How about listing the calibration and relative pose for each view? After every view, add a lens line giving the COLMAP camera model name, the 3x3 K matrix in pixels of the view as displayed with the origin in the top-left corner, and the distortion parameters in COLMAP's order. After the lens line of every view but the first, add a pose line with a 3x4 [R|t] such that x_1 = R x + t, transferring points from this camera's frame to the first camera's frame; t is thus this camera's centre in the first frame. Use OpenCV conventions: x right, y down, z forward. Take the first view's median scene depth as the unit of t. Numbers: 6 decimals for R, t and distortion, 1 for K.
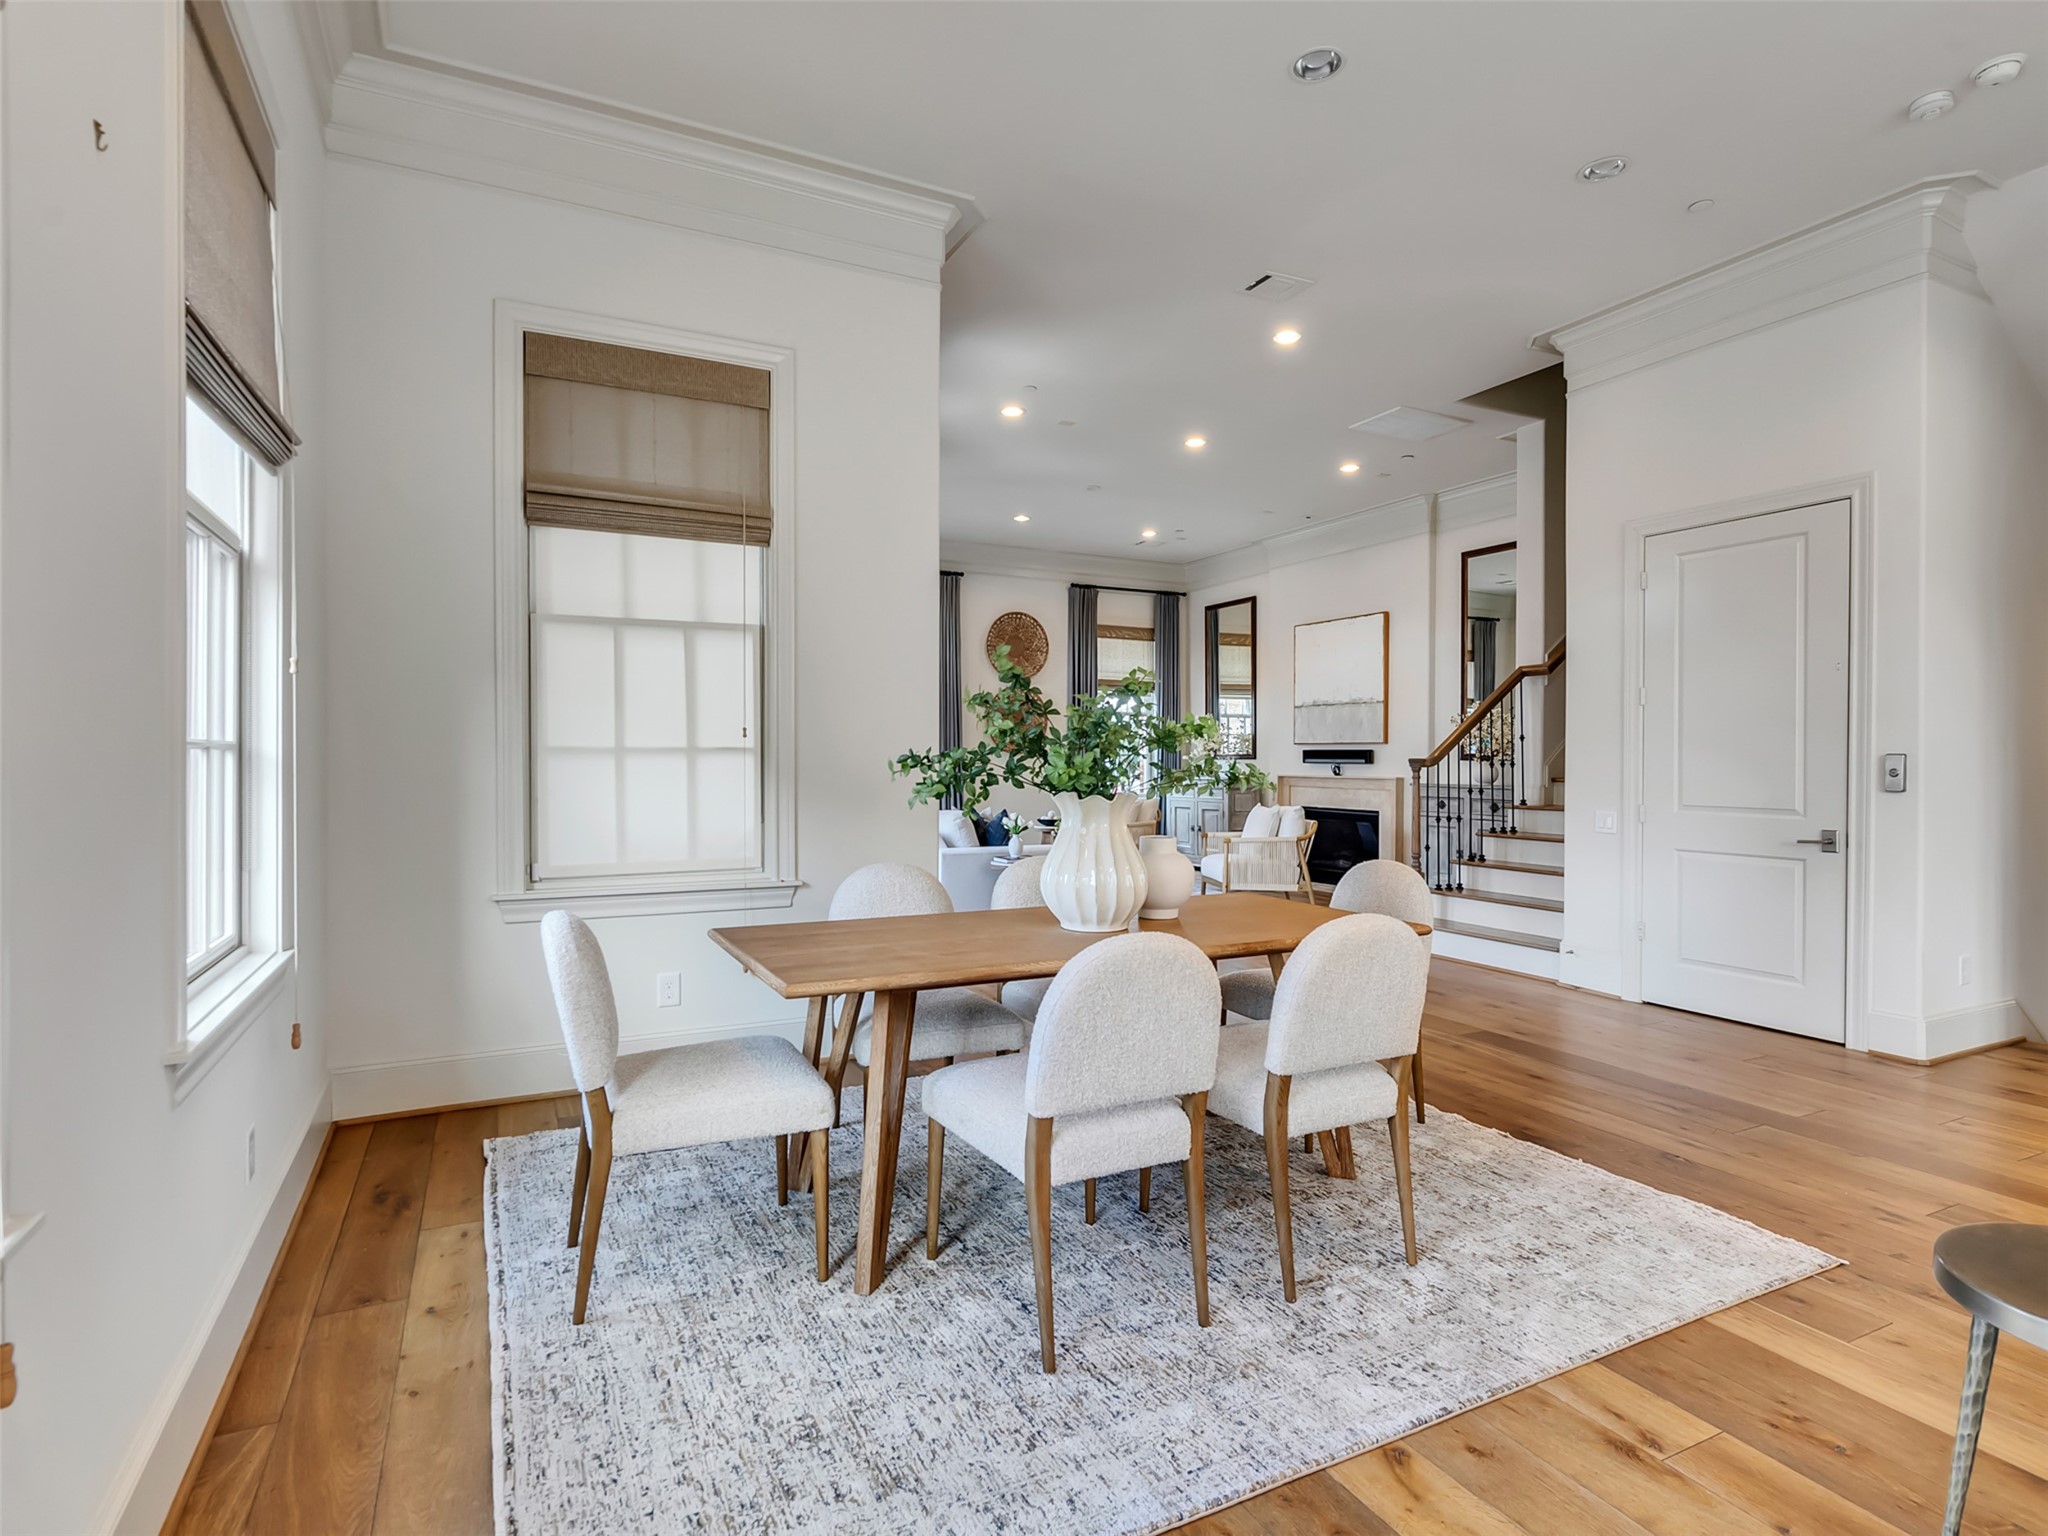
lens RADIAL K [[1048.3, 0, 1002.4], [0, 1048.3, 766.1], [0, 0, 1]] dist [-0.008410, 0.006292]
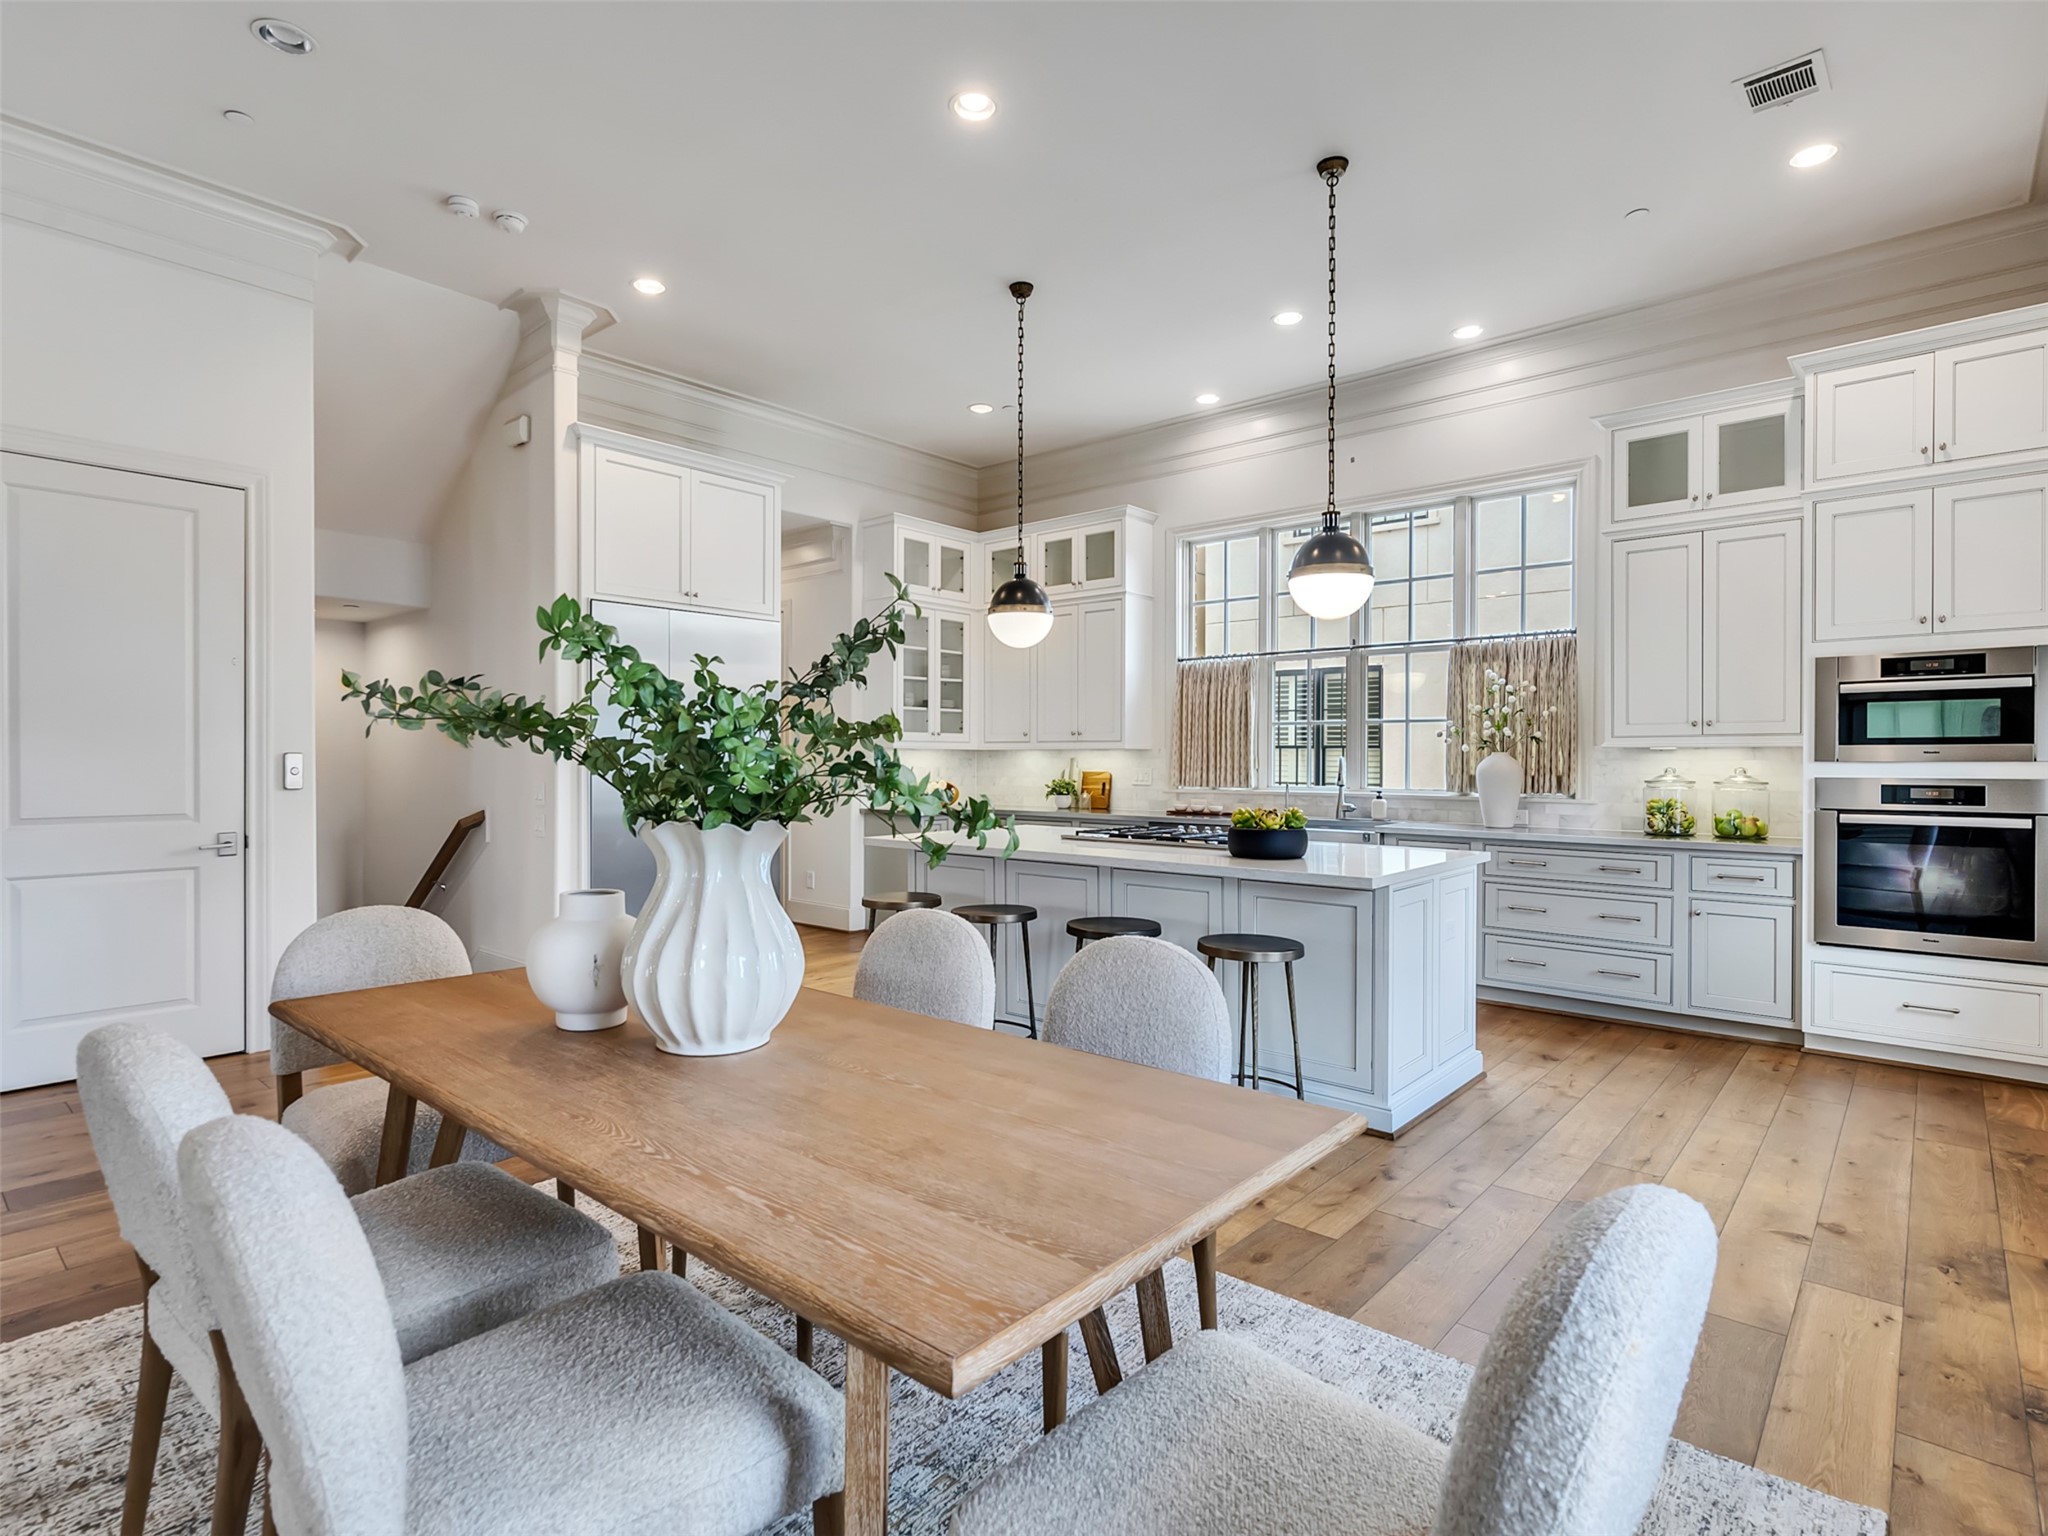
lens RADIAL K [[1048.3, 0, 1002.4], [0, 1048.3, 766.1], [0, 0, 1]] dist [-0.008410, 0.006292]
pose [[-0.380650, -0.010412, 0.924661, -0.161214], [0.003314, 0.999915, 0.012623, -0.003843], [-0.924713, 0.007870, -0.380583, 0.321786]]
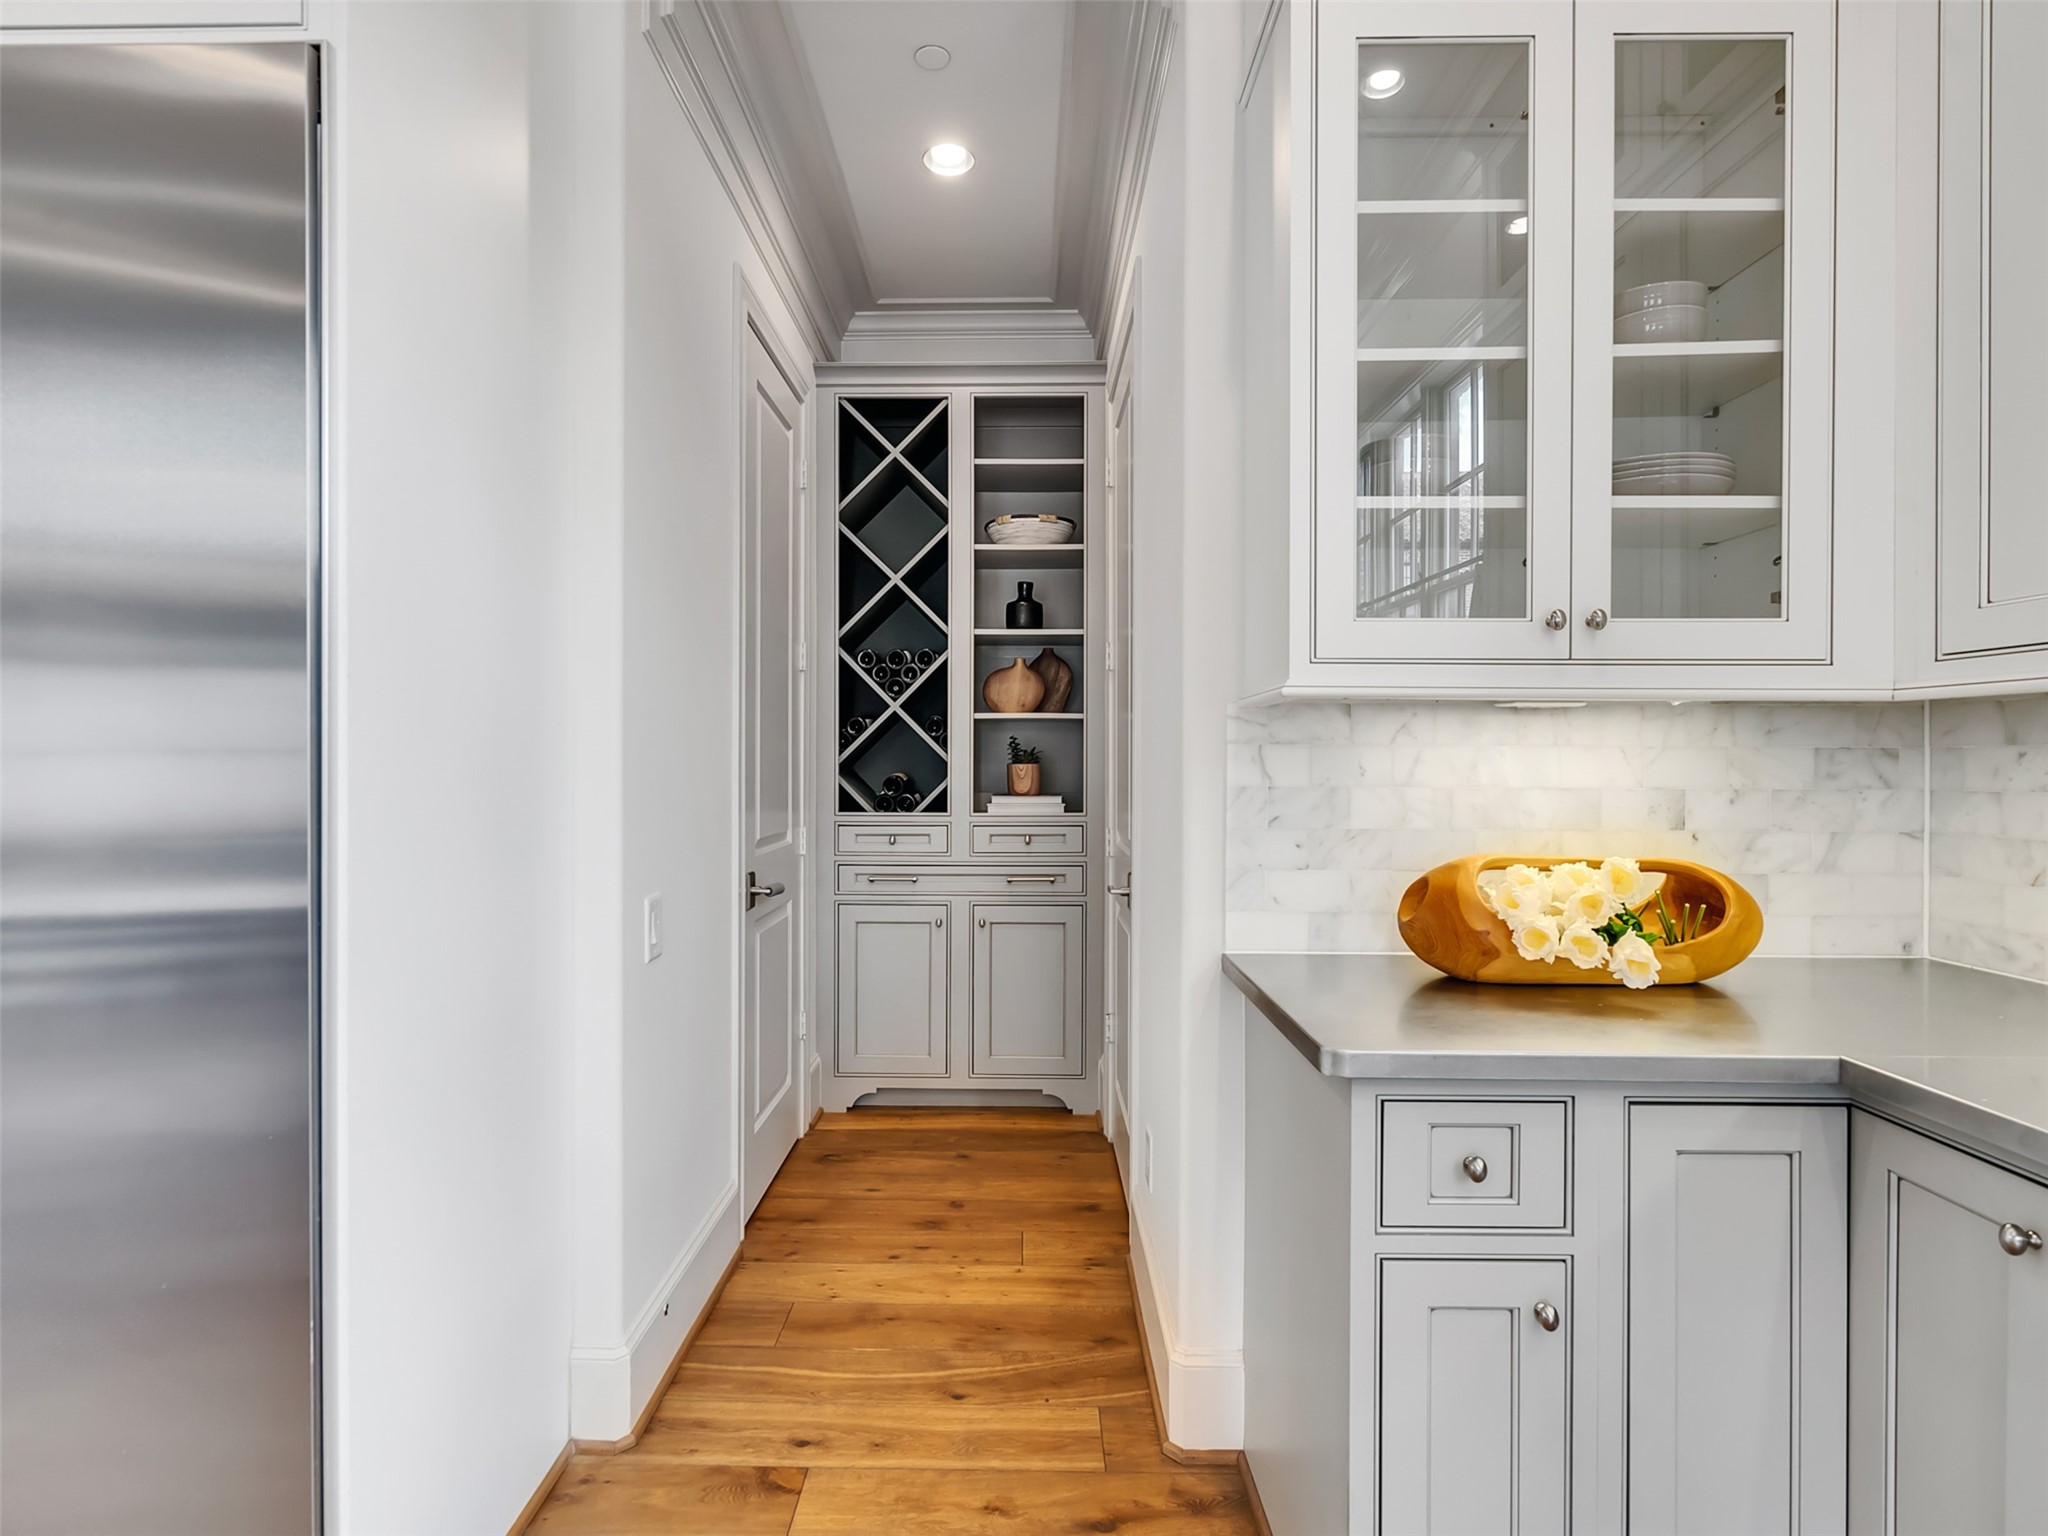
lens RADIAL K [[1048.3, 0, 1002.4], [0, 1048.3, 766.1], [0, 0, 1]] dist [-0.008410, 0.006292]
pose [[0.456543, -0.005870, 0.889682, 0.391900], [0.005434, 0.999978, 0.003809, 0.001963], [-0.889685, 0.003095, 0.456565, 0.081969]]
